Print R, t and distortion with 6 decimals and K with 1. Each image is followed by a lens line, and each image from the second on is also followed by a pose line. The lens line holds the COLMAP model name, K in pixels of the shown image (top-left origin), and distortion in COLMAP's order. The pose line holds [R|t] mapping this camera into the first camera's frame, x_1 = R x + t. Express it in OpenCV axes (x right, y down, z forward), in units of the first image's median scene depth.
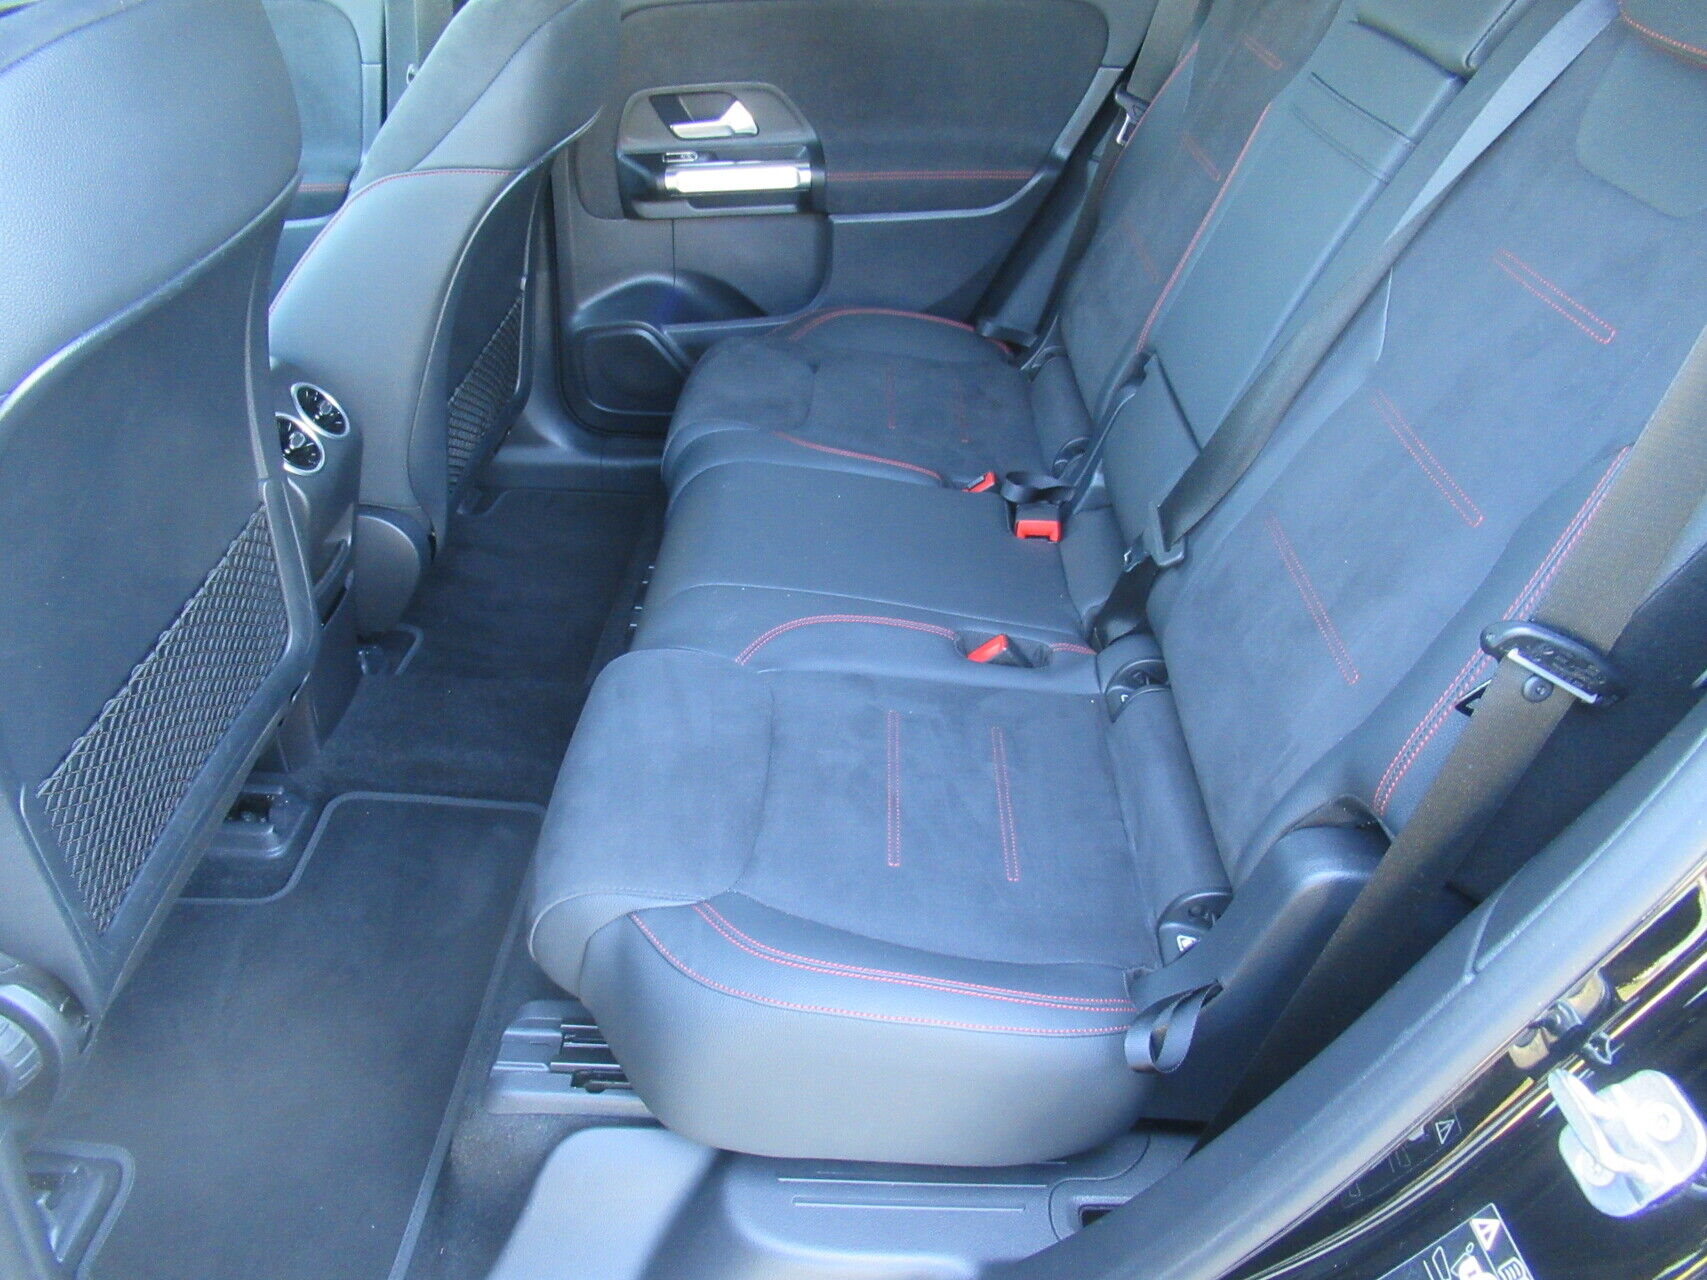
lens RADIAL K [[1277.2, 0, 853.2], [0, 1277.2, 640.8], [0, 0, 1]] dist [0.001722, -0.008249]
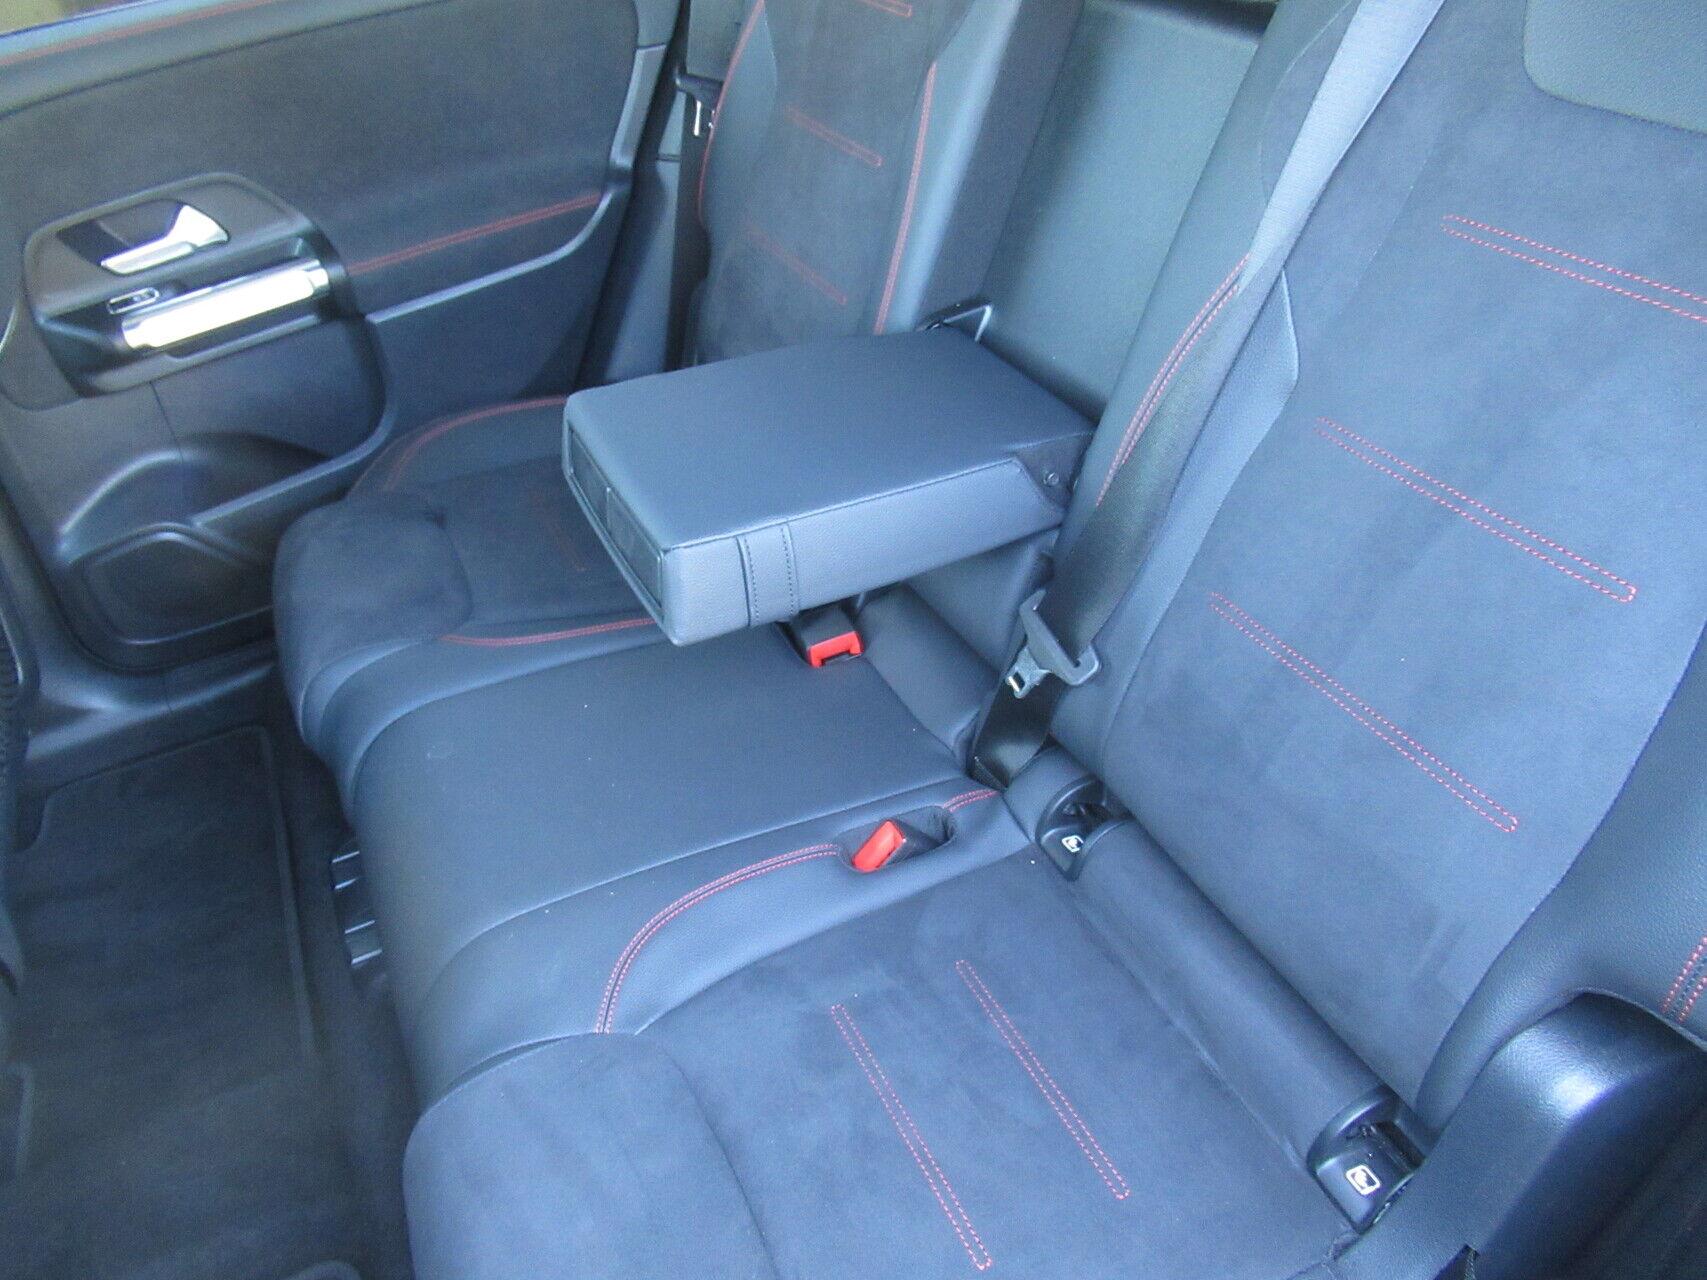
lens RADIAL K [[1277.2, 0, 854.4], [0, 1277.2, 638.8], [0, 0, 1]] dist [0.001722, -0.008249]
pose [[0.880812, -0.365568, 0.300883, -0.064005], [0.350915, 0.930673, 0.103474, -0.133288], [-0.317851, 0.014444, 0.948031, 0.188515]]
